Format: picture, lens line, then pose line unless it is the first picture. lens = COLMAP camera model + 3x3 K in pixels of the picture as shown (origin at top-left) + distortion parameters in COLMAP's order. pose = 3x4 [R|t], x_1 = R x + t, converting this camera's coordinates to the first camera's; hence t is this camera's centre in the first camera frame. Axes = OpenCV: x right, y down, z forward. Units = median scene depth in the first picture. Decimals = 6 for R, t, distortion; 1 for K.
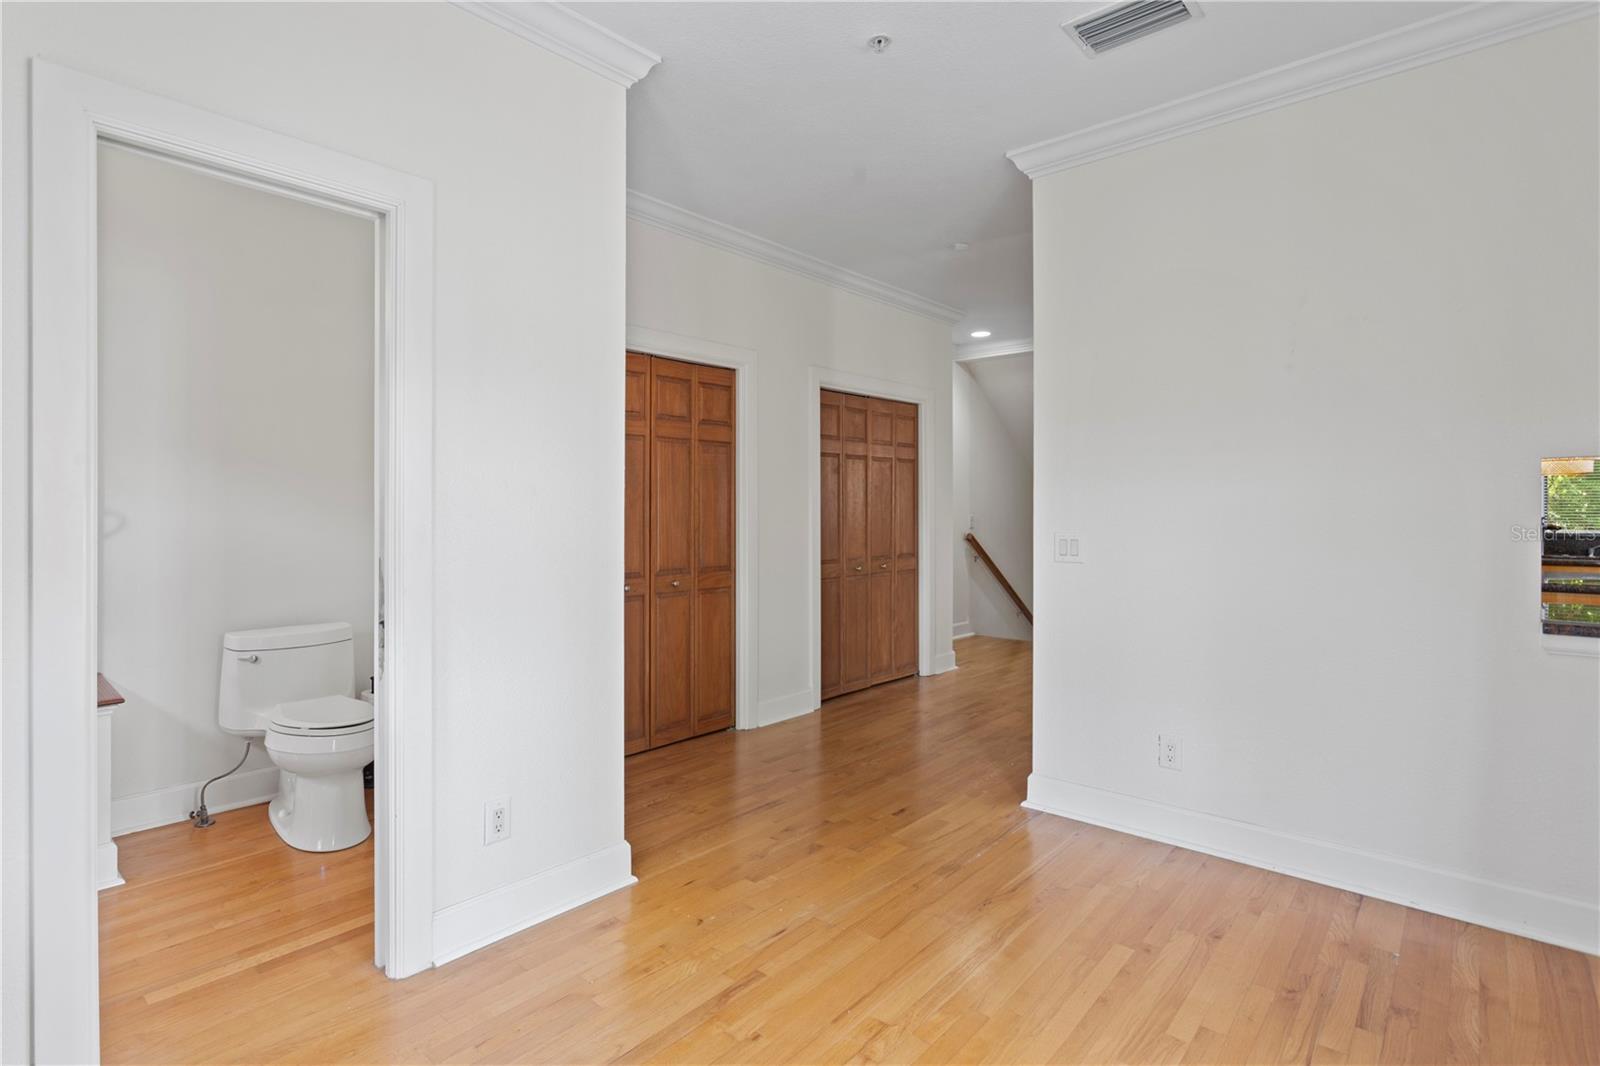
lens RADIAL K [[808.5, 0, 798.5], [0, 808.5, 505.3], [0, 0, 1]] dist [-0.006305, 0.003193]
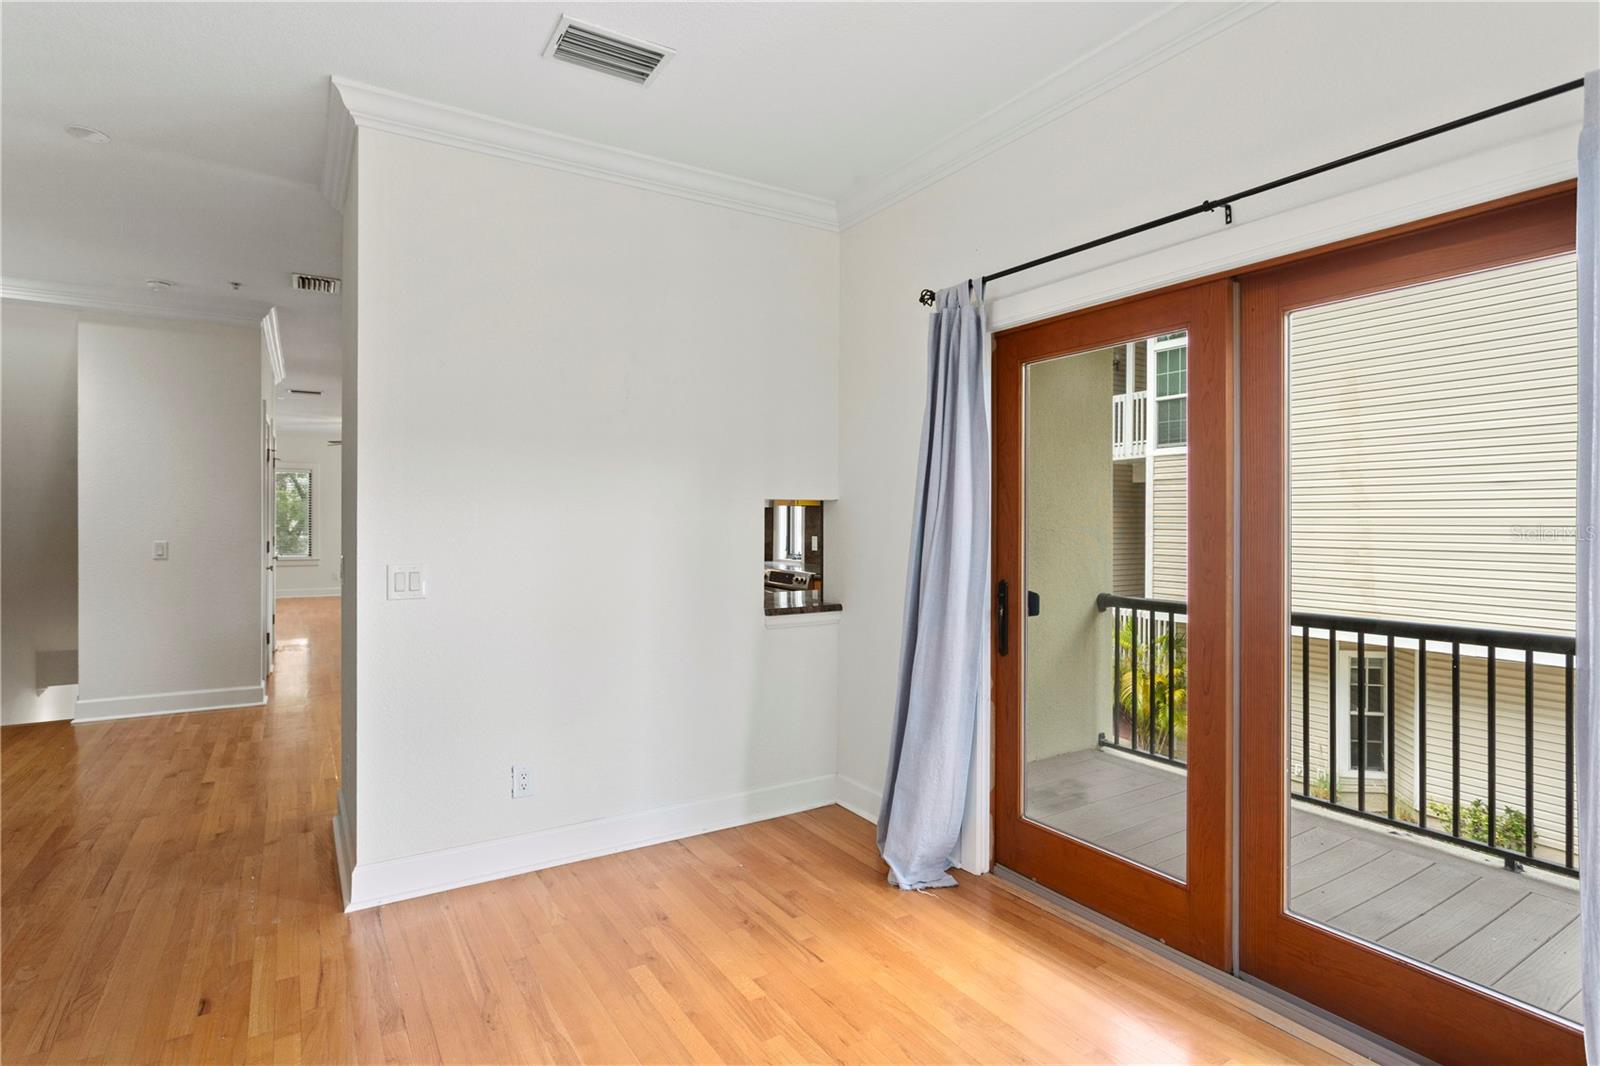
lens RADIAL K [[808.5, 0, 798.6], [0, 808.5, 524.6], [0, 0, 1]] dist [-0.006305, 0.003193]
pose [[0.292165, -0.003331, 0.956362, -0.436448], [-0.000990, 0.999992, 0.003785, -0.014309], [-0.956367, -0.002053, 0.292159, 0.433737]]
